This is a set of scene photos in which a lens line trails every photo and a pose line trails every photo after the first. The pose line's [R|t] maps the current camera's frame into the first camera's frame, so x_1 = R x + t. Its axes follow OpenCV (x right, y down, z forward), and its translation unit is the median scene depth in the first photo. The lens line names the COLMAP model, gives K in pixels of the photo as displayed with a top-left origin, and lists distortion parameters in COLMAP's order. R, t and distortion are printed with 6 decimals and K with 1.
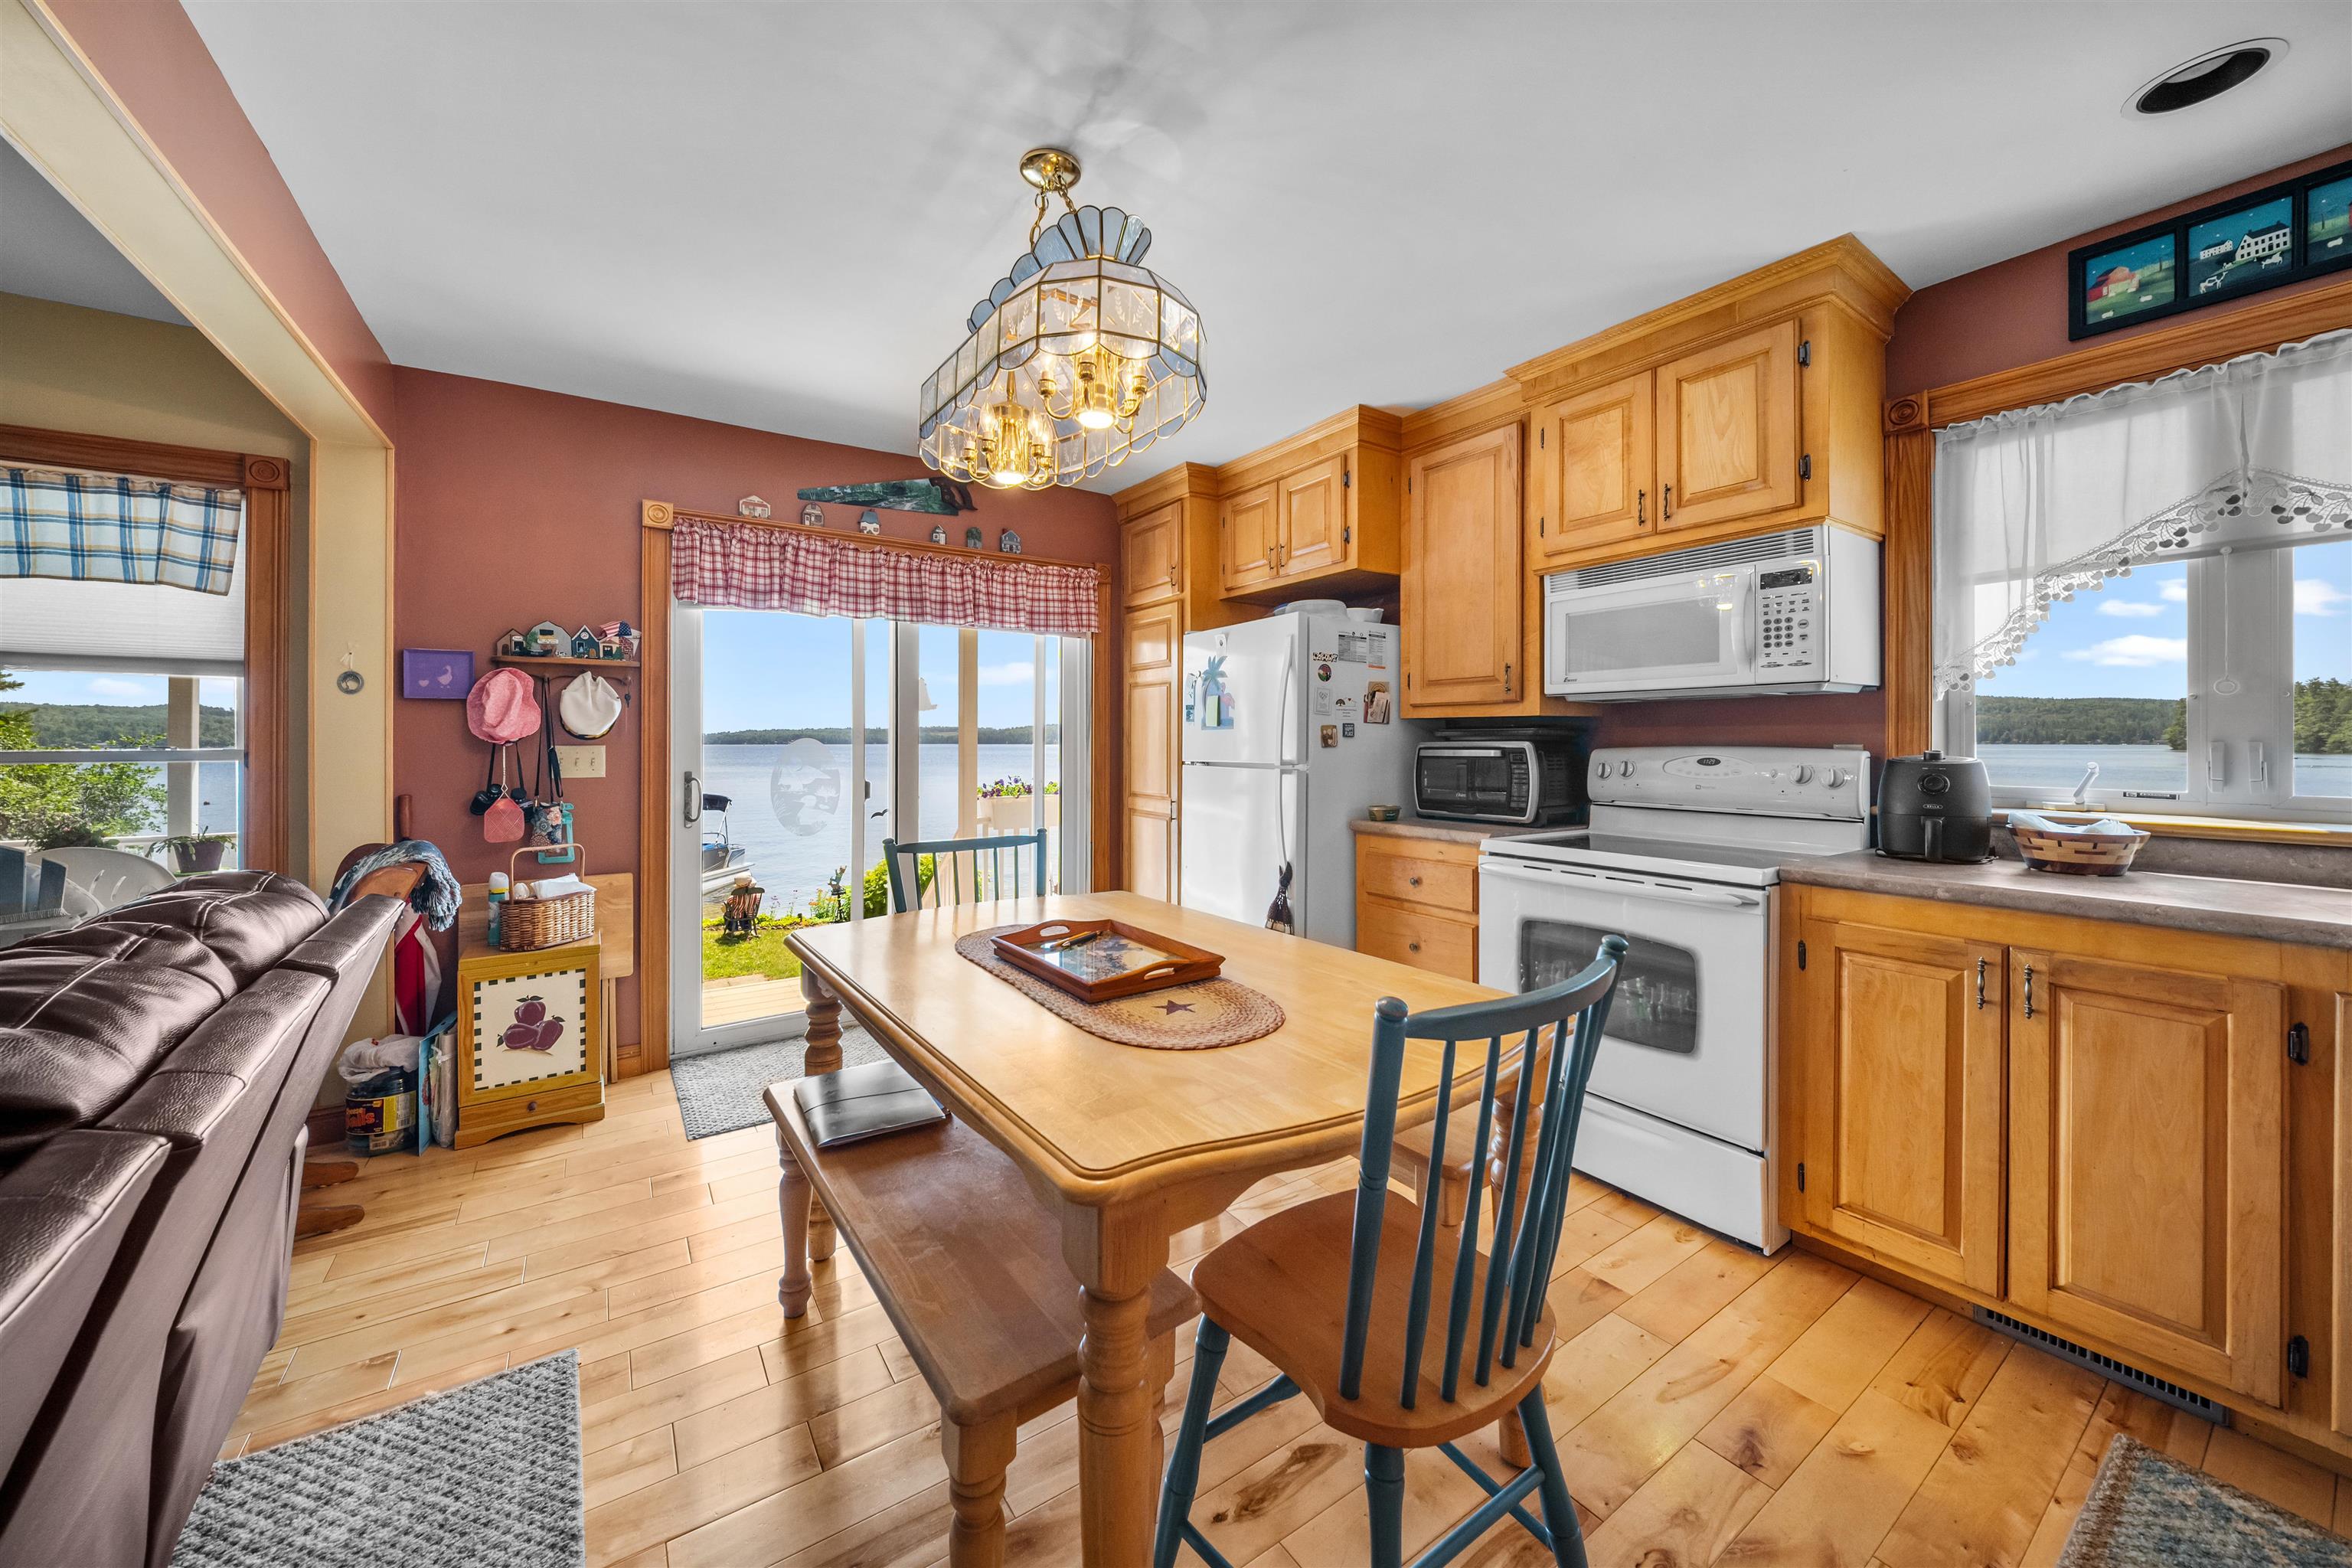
lens RADIAL K [[867.3, 0, 1176.0], [0, 867.3, 735.9], [0, 0, 1]] dist [0.000136, -0.000098]
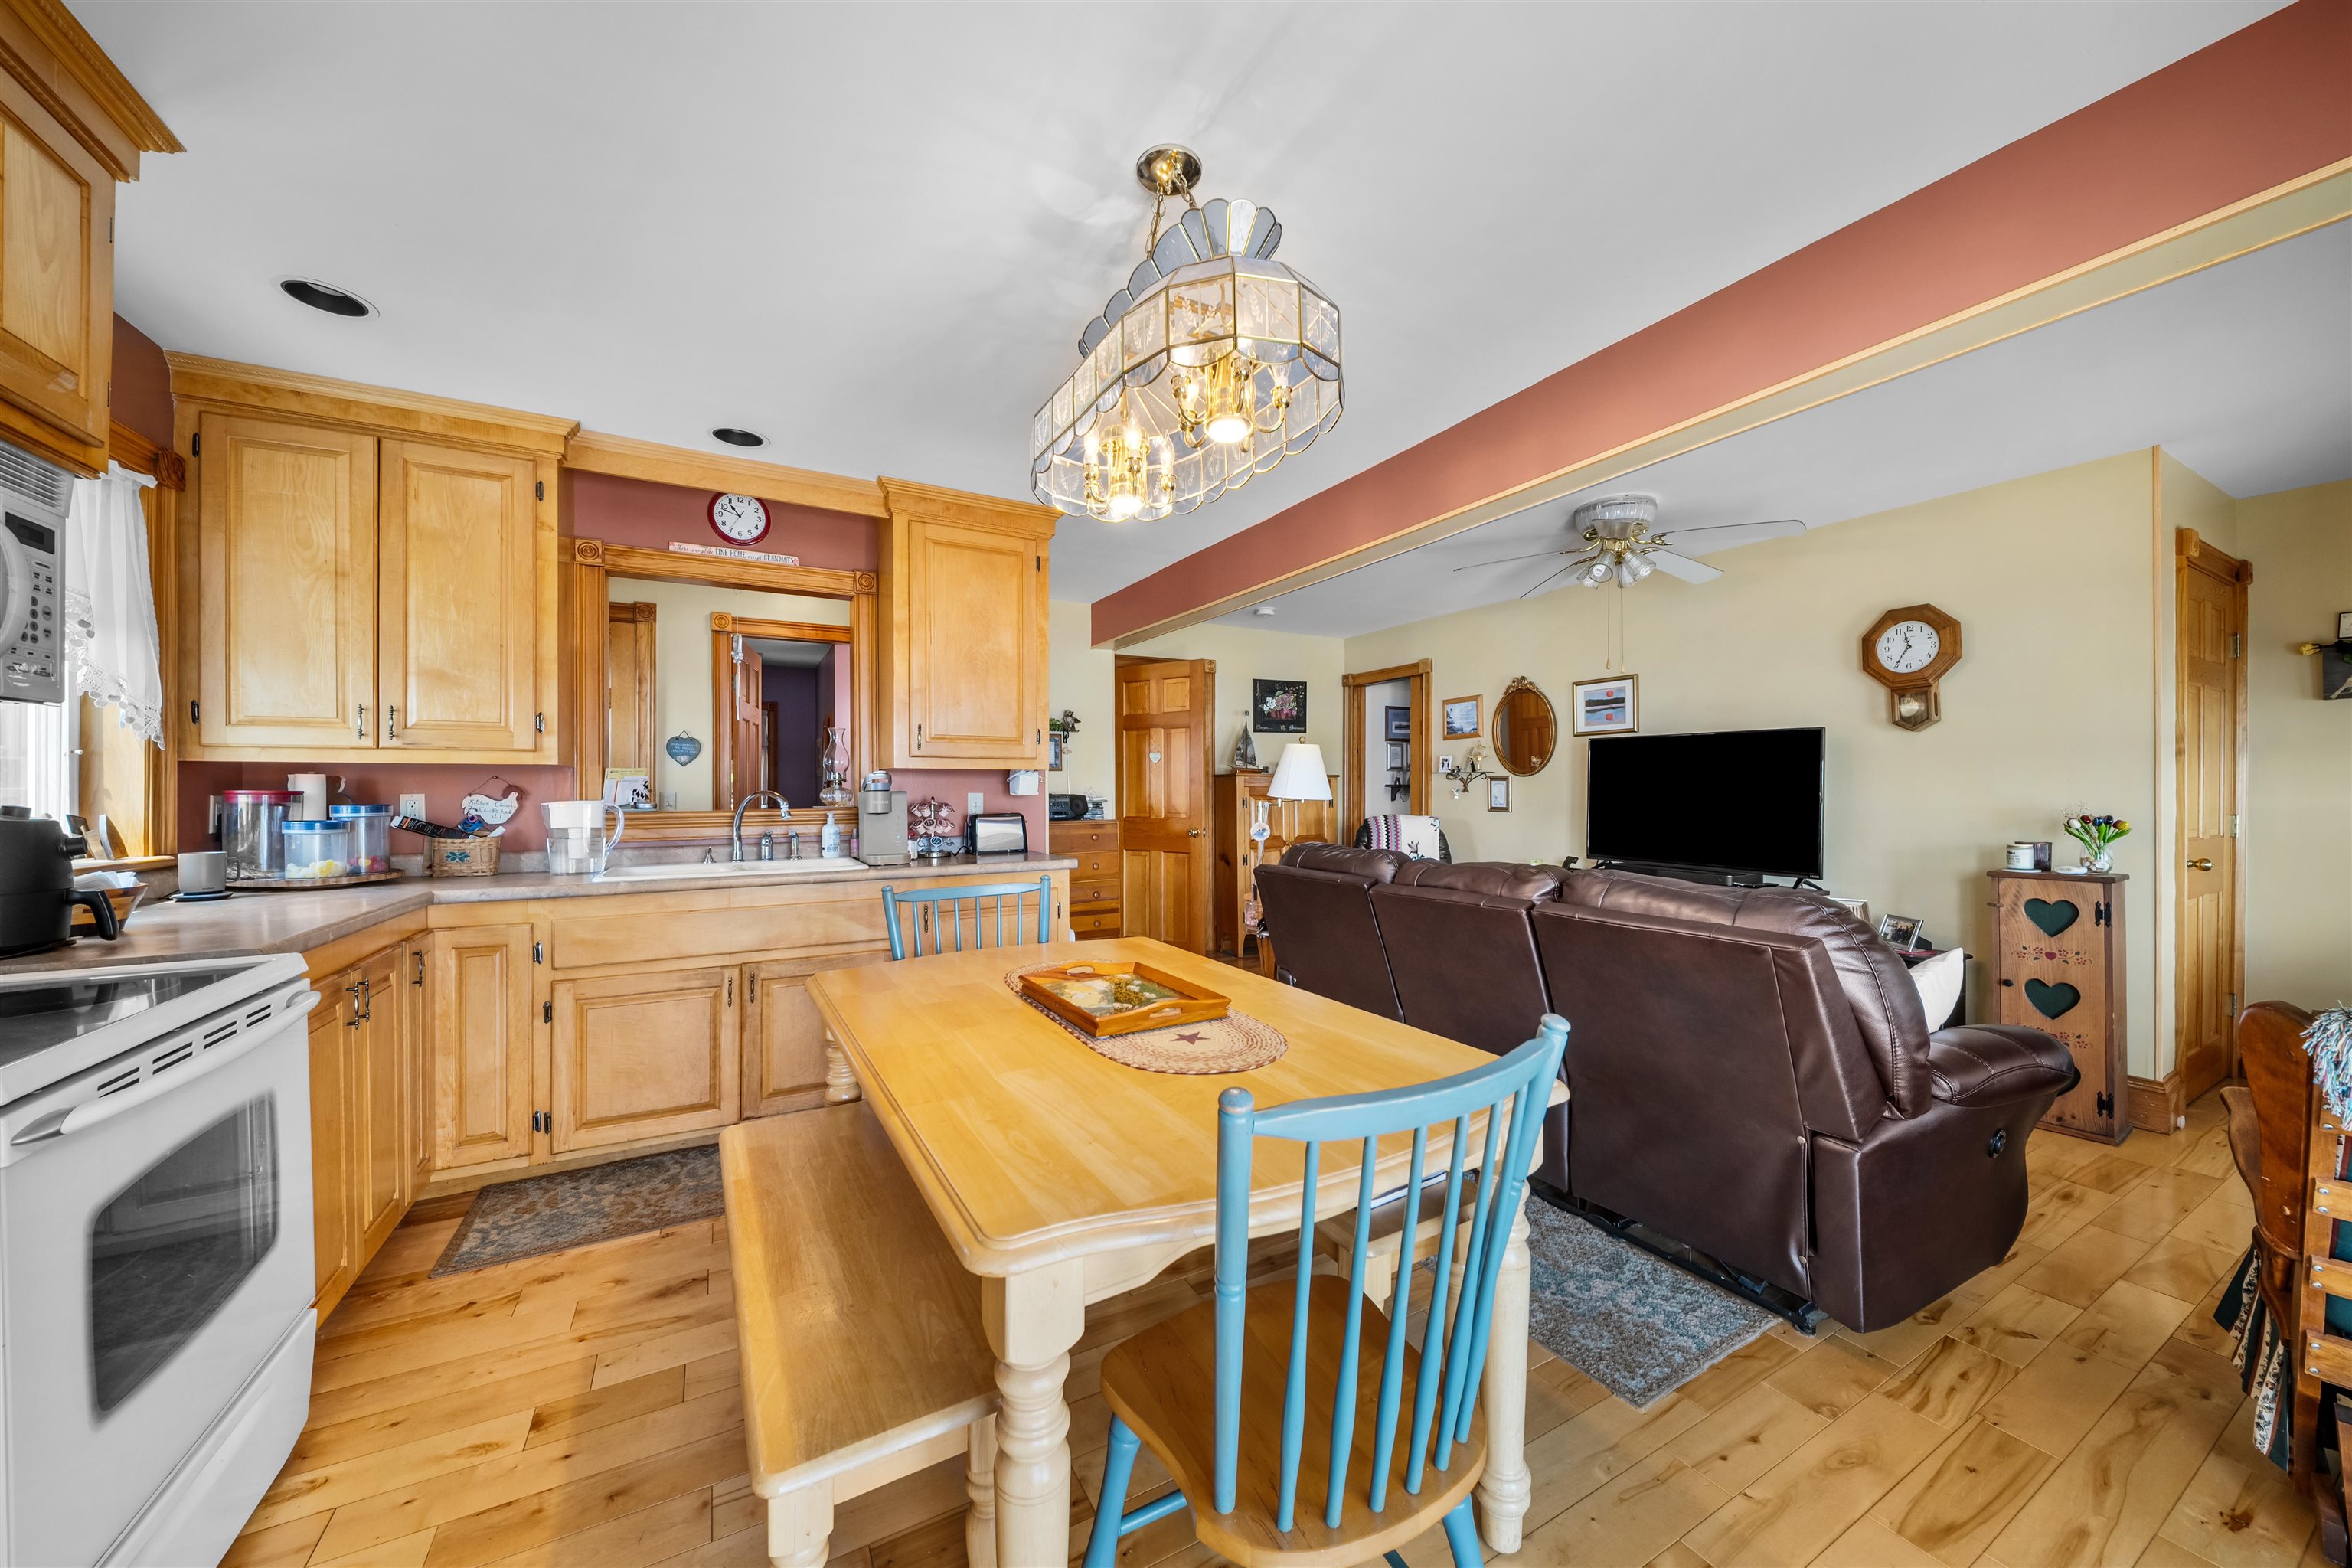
lens RADIAL K [[855.7, 0, 1176.3], [0, 855.7, 791.7], [0, 0, 1]] dist [0.000058, -0.004326]
pose [[-0.995966, 0.001900, 0.089708, -0.156819], [0.001901, 0.999998, -0.000075, 0.006249], [-0.089708, 0.000096, -0.995968, 1.371384]]
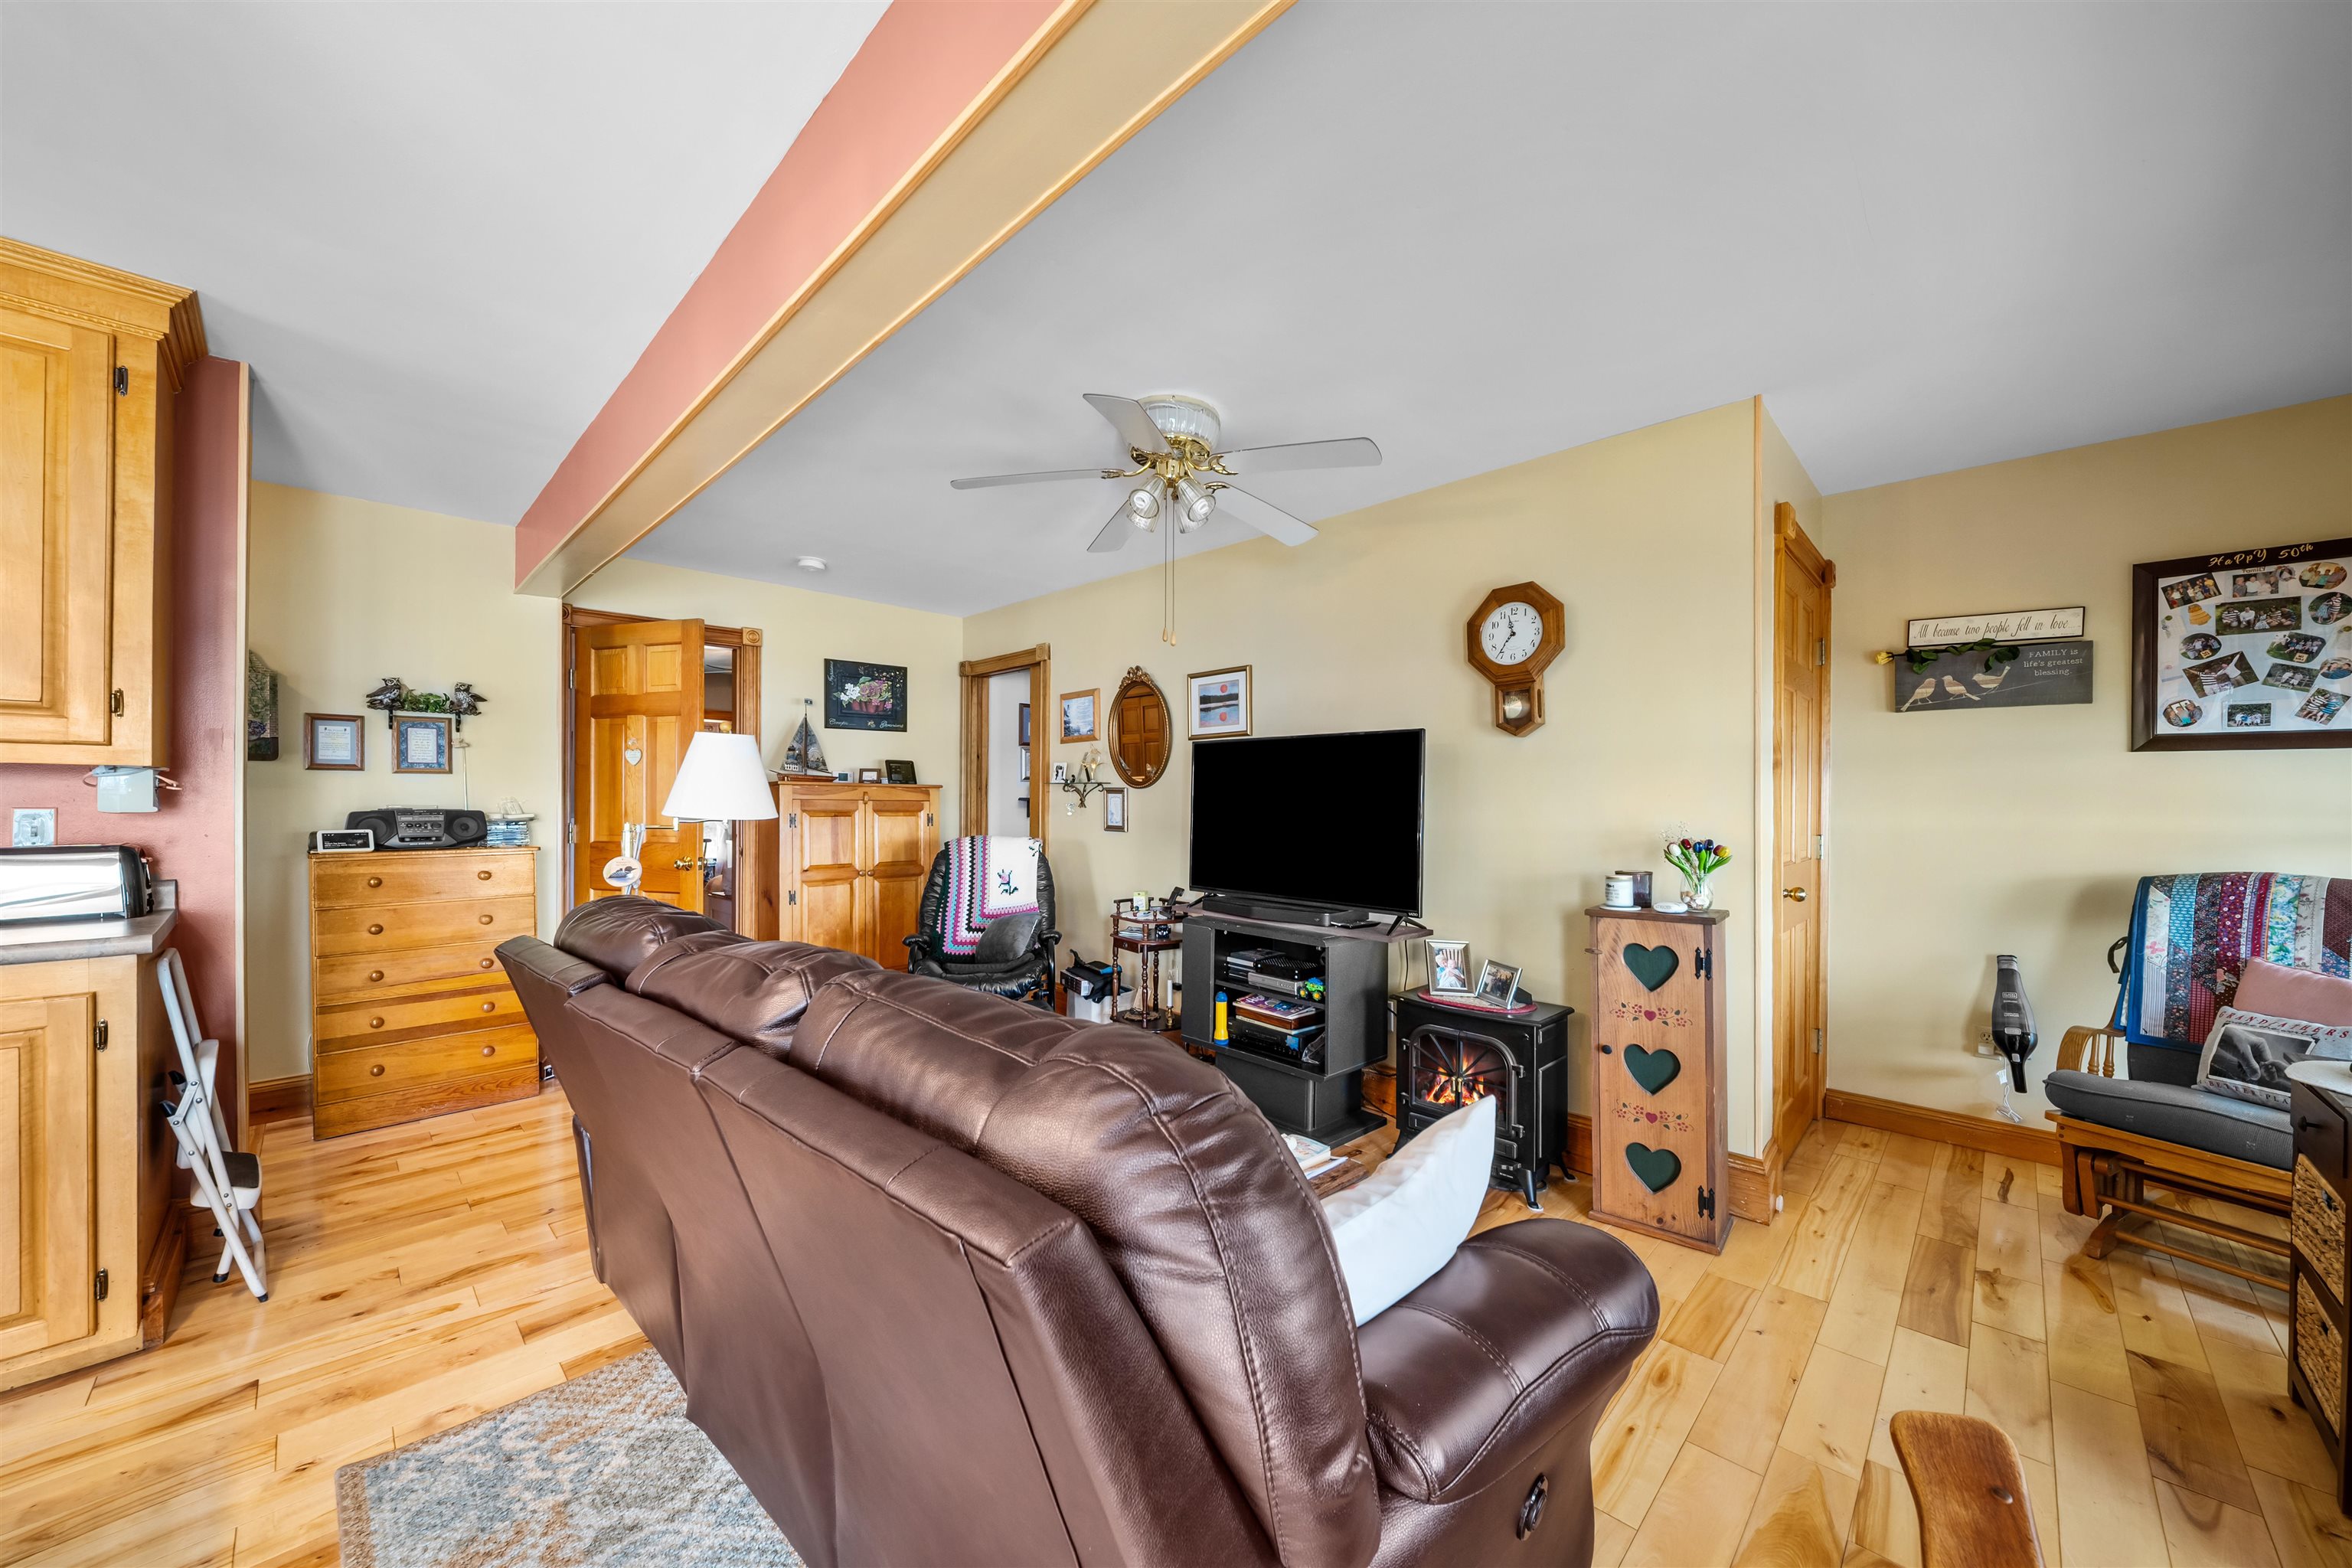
lens RADIAL K [[857.9, 0, 1182.6], [0, 857.9, 802.8], [0, 0, 1]] dist [0.014189, -0.006932]
pose [[-0.980810, -0.001974, -0.194955, -0.575990], [-0.001718, 0.999997, -0.001483, 0.002036], [0.194957, -0.001119, -0.980811, 0.908779]]
